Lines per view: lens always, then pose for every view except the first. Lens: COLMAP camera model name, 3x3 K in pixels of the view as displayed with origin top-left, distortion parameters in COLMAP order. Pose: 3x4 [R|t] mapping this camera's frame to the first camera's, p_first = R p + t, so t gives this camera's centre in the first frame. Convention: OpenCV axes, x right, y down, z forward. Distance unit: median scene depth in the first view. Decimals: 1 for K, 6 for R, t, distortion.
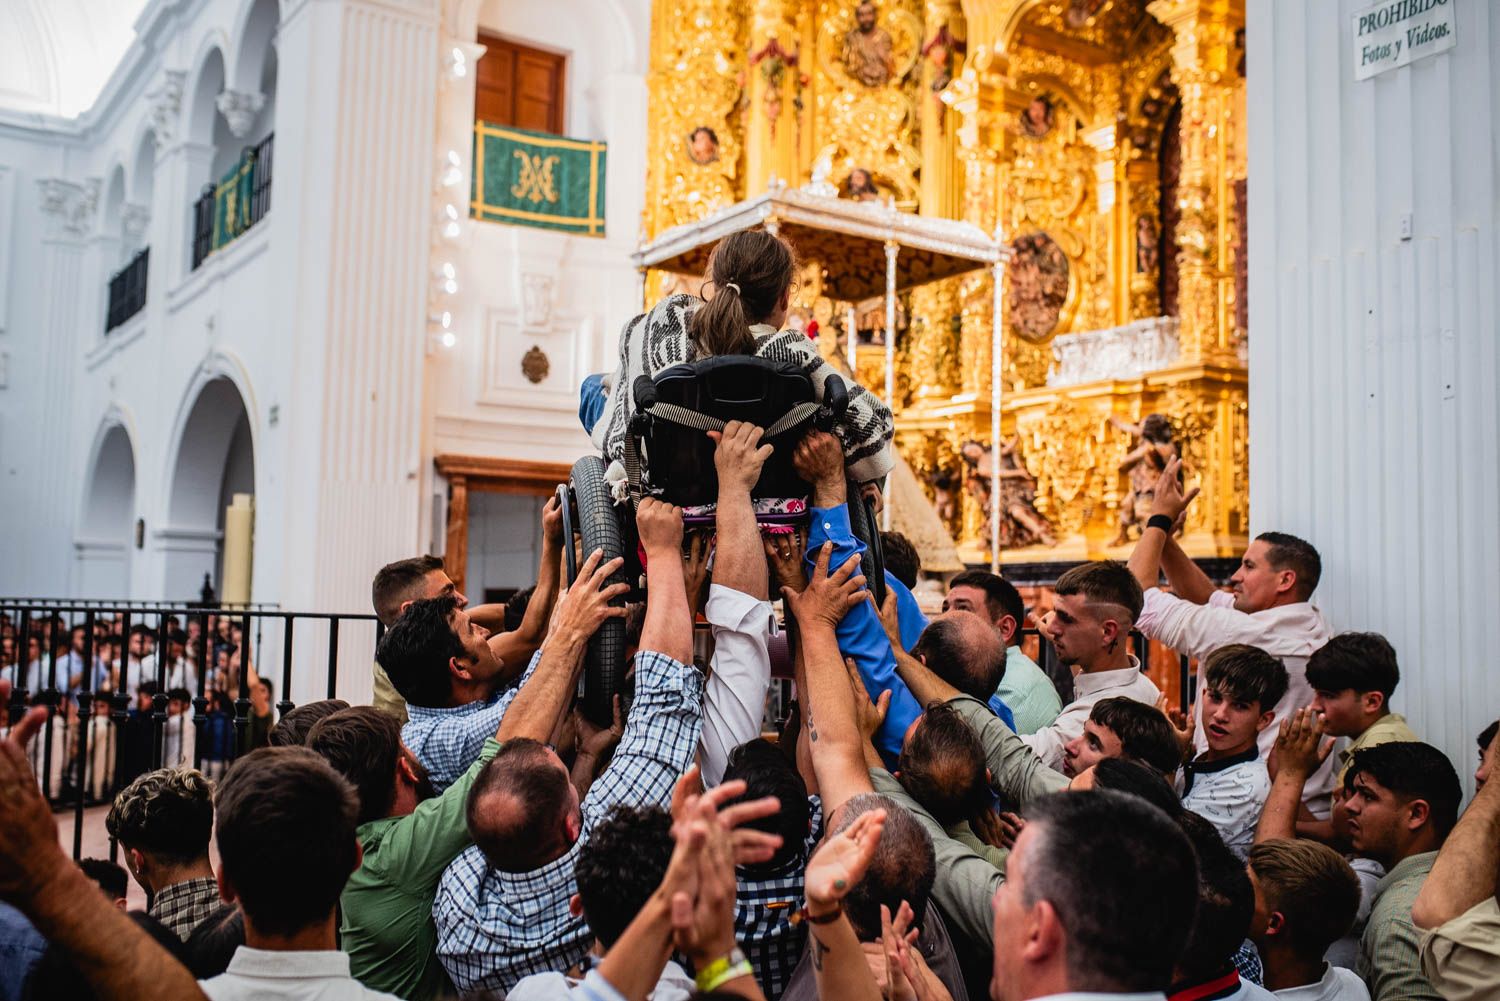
lens RADIAL K [[1433.9, 0, 750.0], [0, 1433.9, 500.5], [0, 0, 1]] dist [-0.063396, 0.097377]
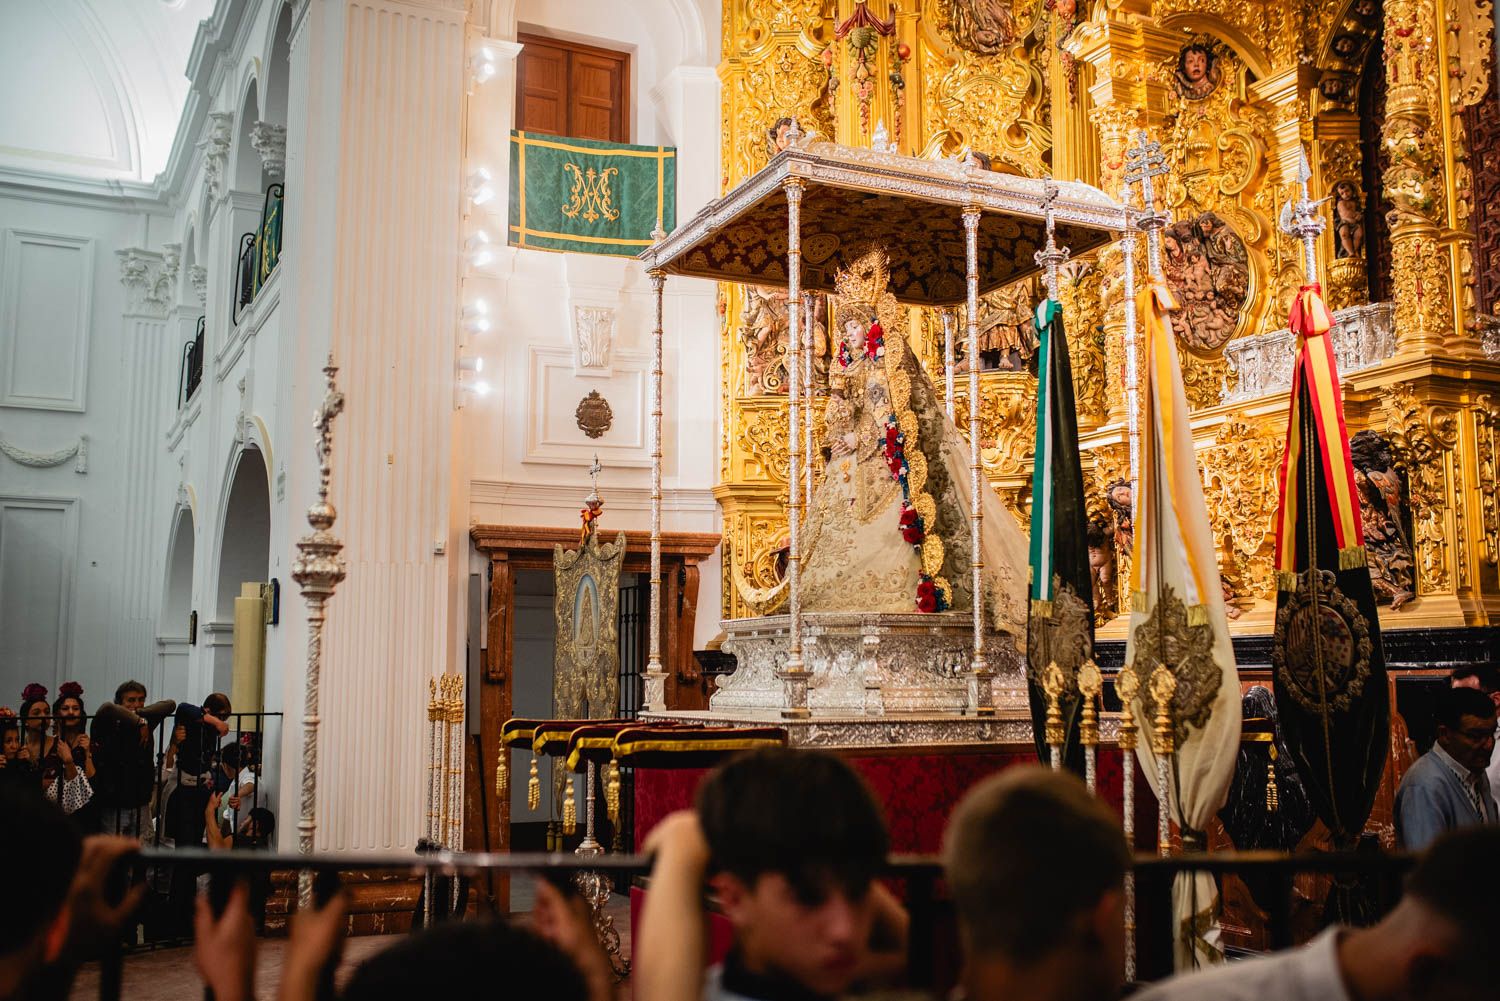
lens RADIAL K [[1480.6, 0, 750.0], [0, 1480.6, 500.5], [0, 0, 1]] dist [-0.071996, 0.112852]
pose [[0.990048, -0.039800, -0.134982, 0.061296], [0.033391, 0.998220, -0.049415, 0.000715], [0.136708, 0.044416, 0.989615, 0.184732]]
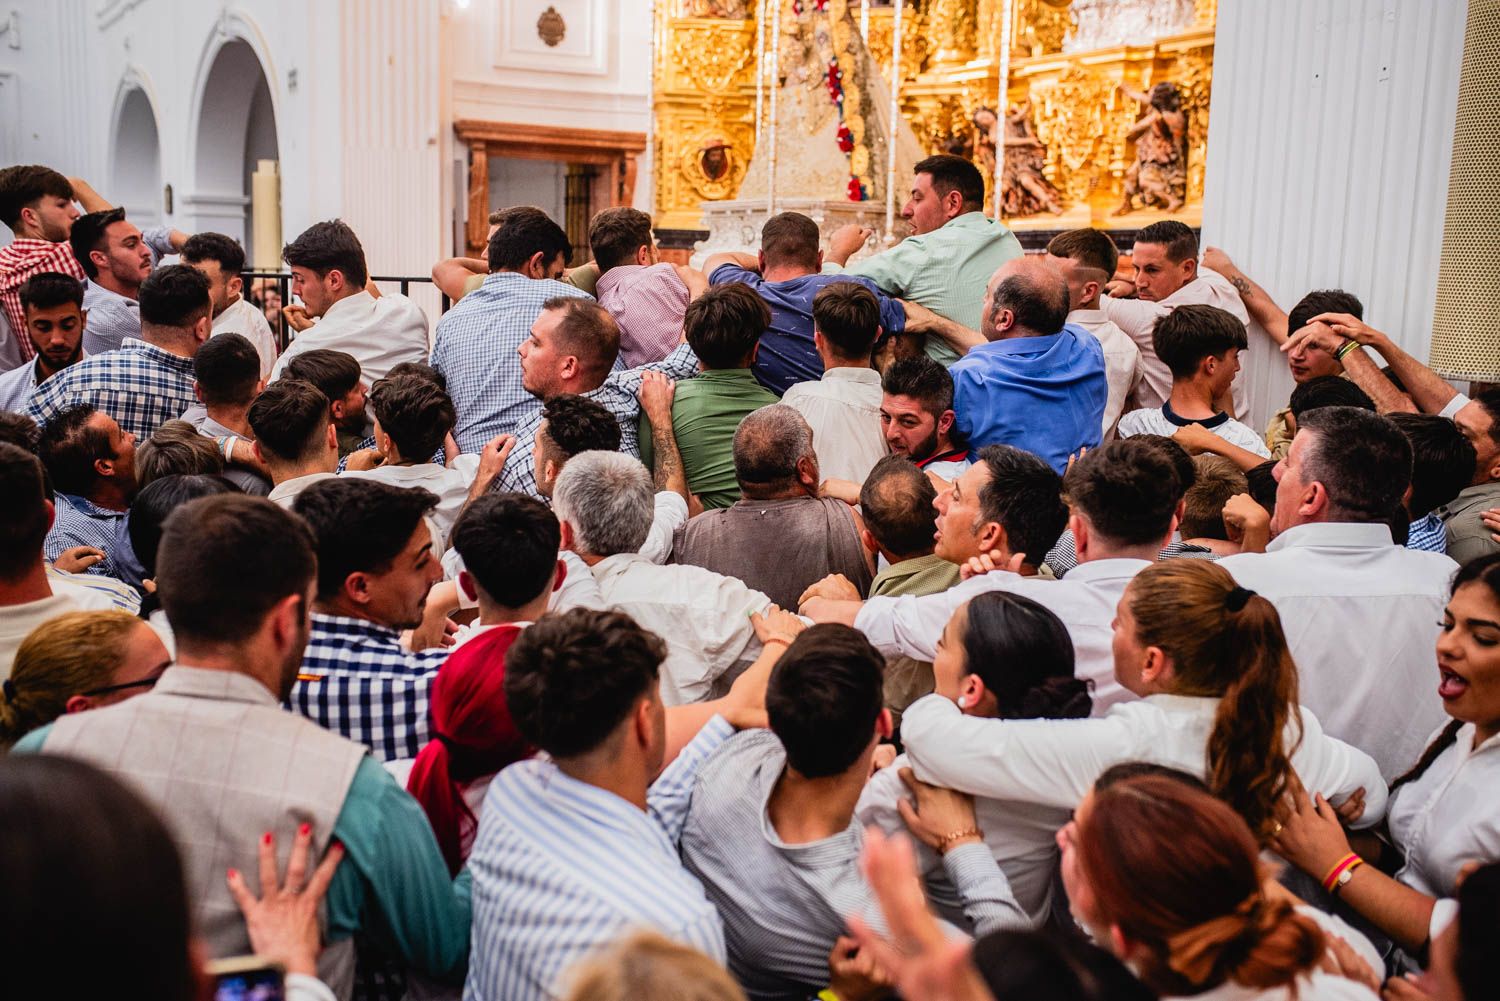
lens RADIAL K [[1433.9, 0, 750.0], [0, 1433.9, 500.5], [0, 0, 1]] dist [-0.063396, 0.097377]
pose [[0.999773, 0.007979, -0.019748, 0.011693], [-0.003234, 0.973295, 0.229533, -0.002275], [0.021052, -0.229417, 0.973100, -0.040522]]
